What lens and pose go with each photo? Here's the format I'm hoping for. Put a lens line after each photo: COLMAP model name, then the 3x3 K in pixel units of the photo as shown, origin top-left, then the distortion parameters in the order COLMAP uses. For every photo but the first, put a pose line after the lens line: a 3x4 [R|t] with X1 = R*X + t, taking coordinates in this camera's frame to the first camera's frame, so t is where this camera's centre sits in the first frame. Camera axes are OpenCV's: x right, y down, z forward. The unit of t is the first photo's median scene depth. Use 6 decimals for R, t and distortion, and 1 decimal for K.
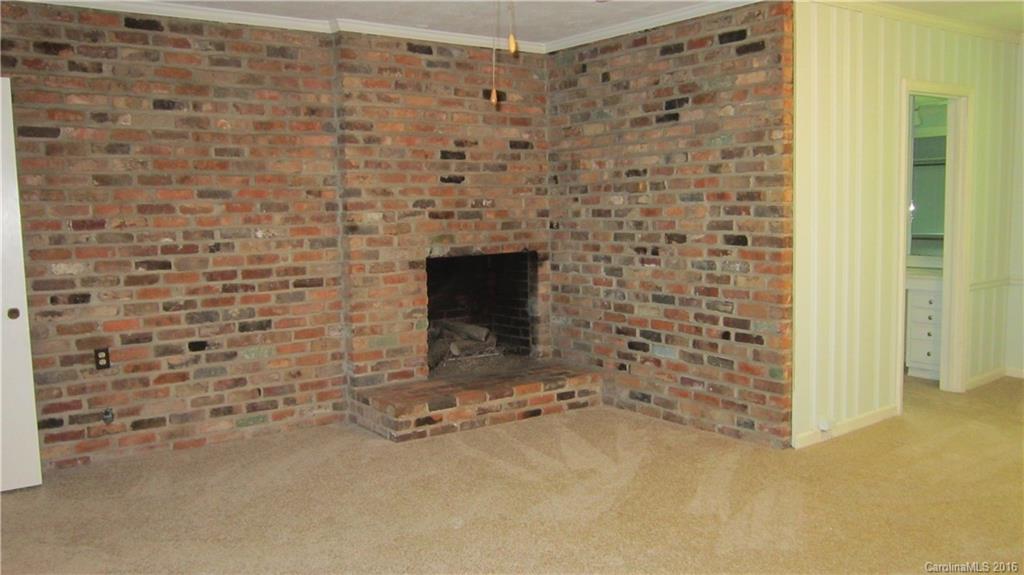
lens RADIAL K [[840.1, 0, 512.0], [0, 840.1, 287.5], [0, 0, 1]] dist [-0.032200, -0.003329]
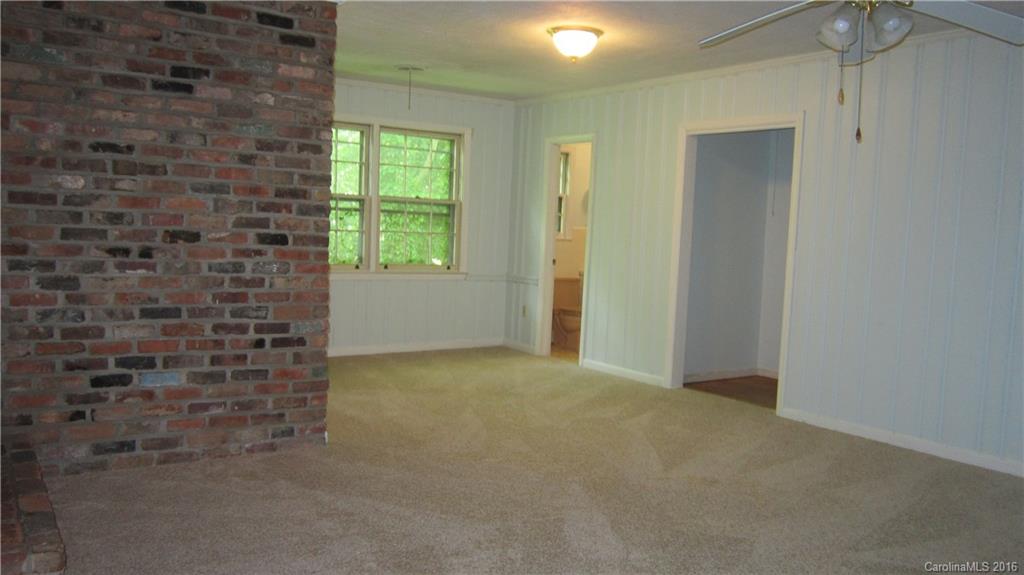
lens RADIAL K [[840.1, 0, 512.0], [0, 840.1, 287.5], [0, 0, 1]] dist [-0.032200, -0.003329]
pose [[0.030363, -0.046343, 0.998464, -0.630391], [0.055145, 0.997481, 0.044620, -0.028545], [-0.998017, 0.053705, 0.032842, 0.676859]]
